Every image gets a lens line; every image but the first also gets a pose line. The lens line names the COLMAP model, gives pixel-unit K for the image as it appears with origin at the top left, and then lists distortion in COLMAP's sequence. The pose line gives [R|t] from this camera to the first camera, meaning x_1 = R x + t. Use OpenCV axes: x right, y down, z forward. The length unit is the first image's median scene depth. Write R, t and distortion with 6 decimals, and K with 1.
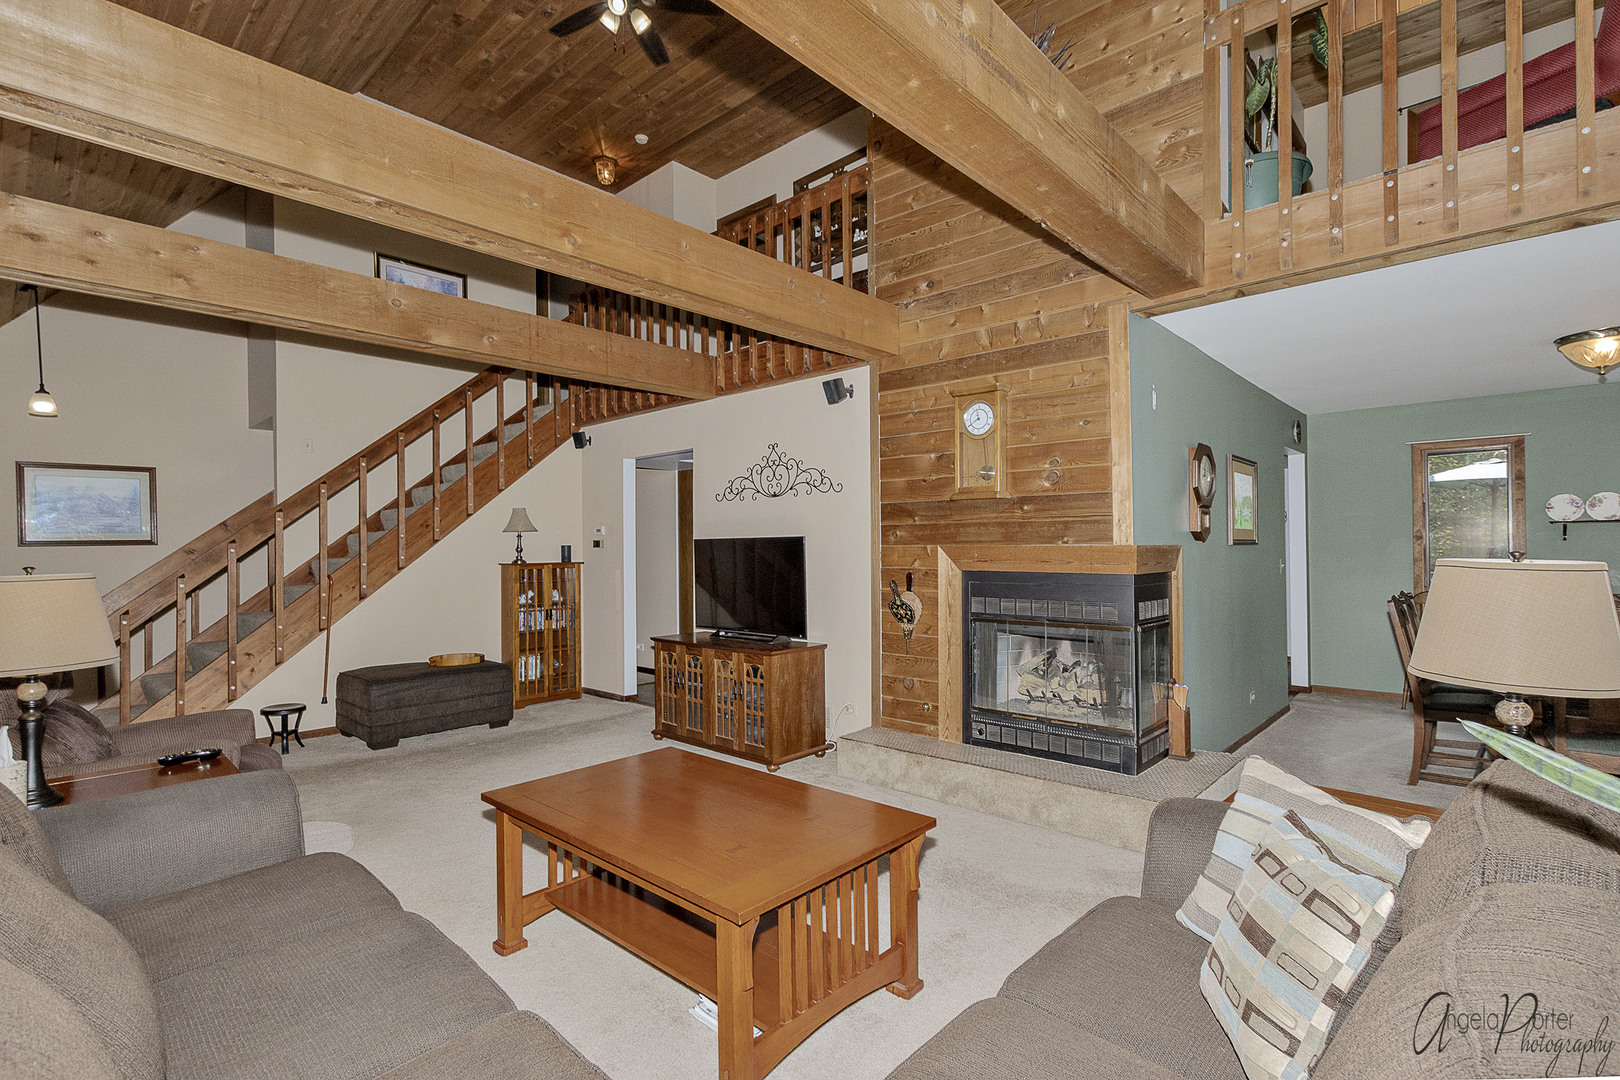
lens RADIAL K [[764.3, 0, 807.8], [0, 764.3, 554.0], [0, 0, 1]] dist [0.000408, -0.000010]
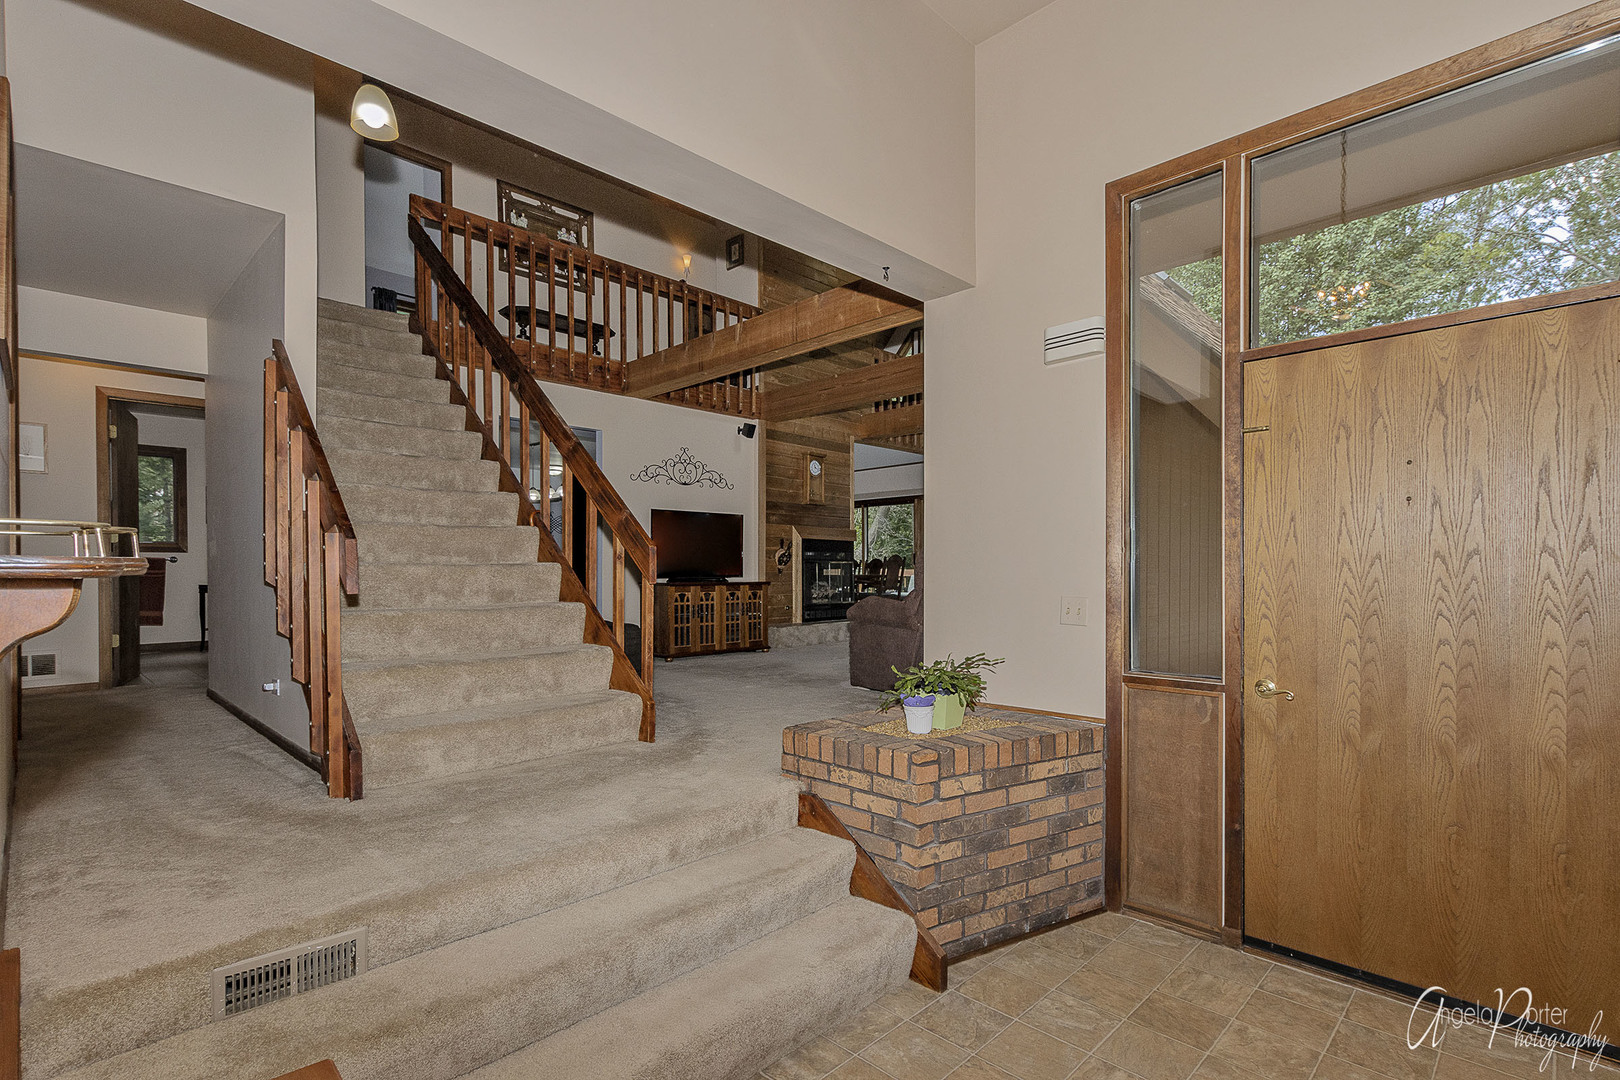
lens RADIAL K [[764.3, 0, 807.8], [0, 764.3, 554.0], [0, 0, 1]] dist [0.000408, -0.000010]
pose [[0.034651, 0.029829, 0.998954, -1.728361], [0.006933, 0.999523, -0.030087, 0.117728], [-0.999375, 0.007968, 0.034428, 0.850108]]
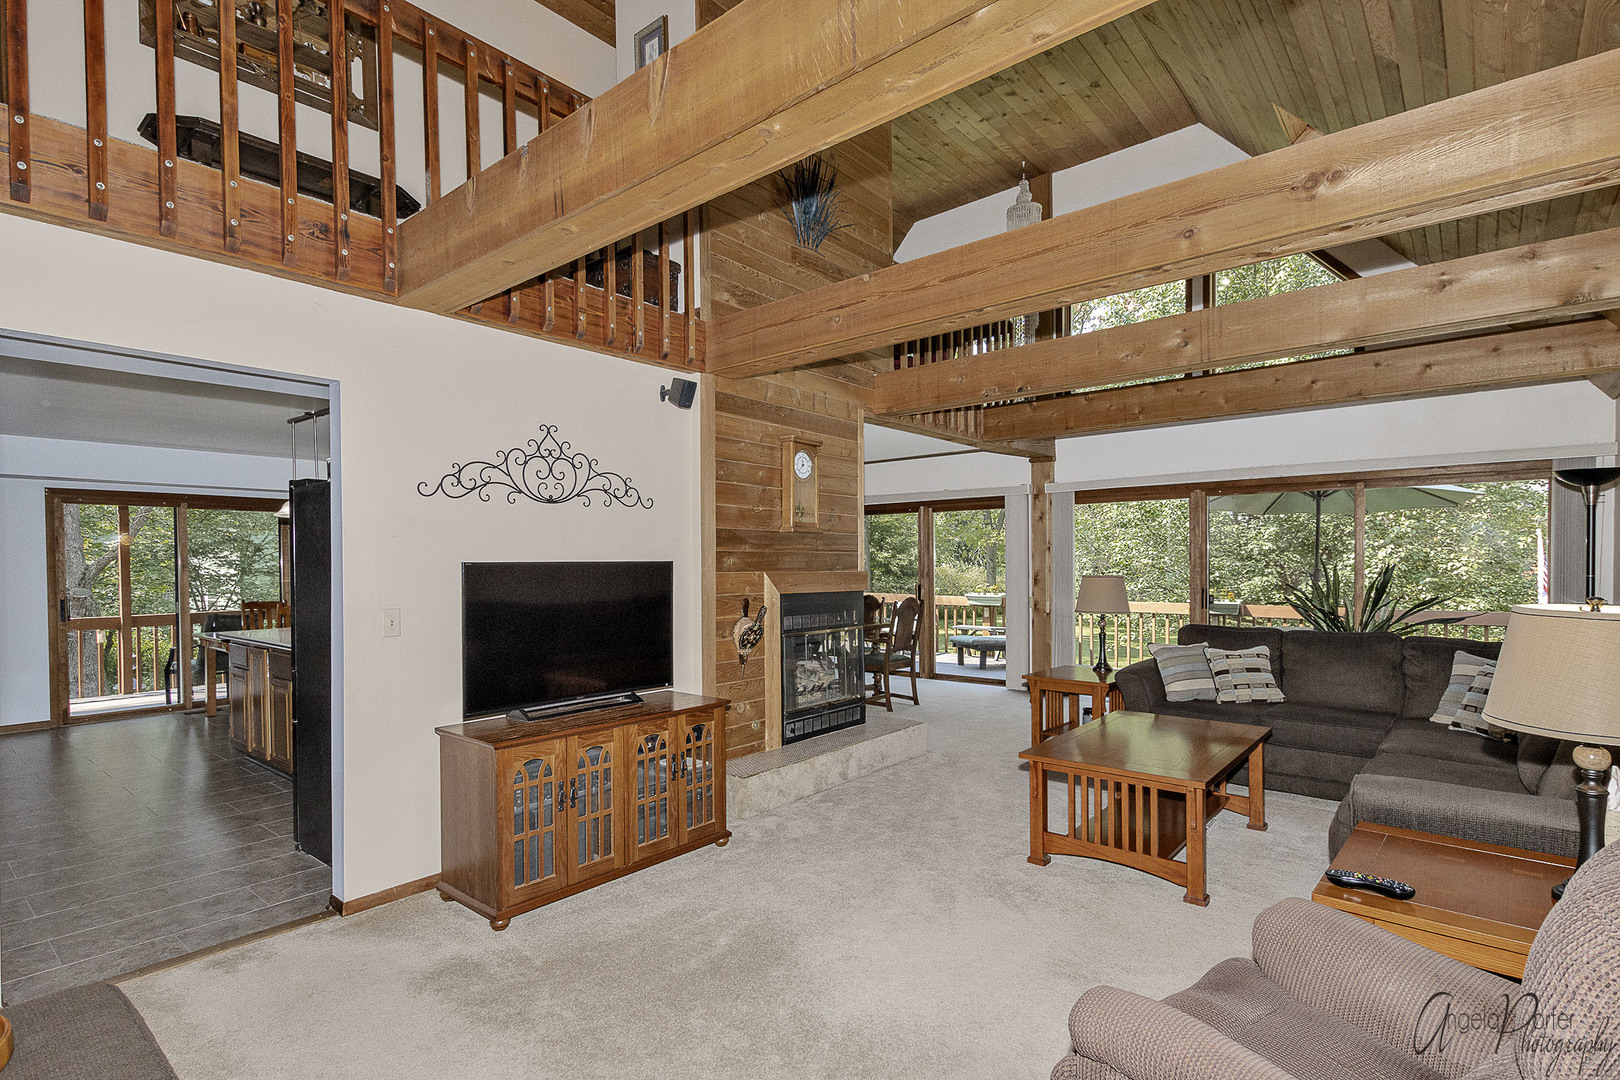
lens RADIAL K [[805.4, 0, 815.7], [0, 805.4, 558.7], [0, 0, 1]] dist [0.001128, -0.000042]
pose [[-0.060902, 0.013704, 0.998050, -0.926377], [0.013457, 0.999826, -0.012907, -0.013233], [-0.998053, 0.012644, -0.061076, 0.949249]]
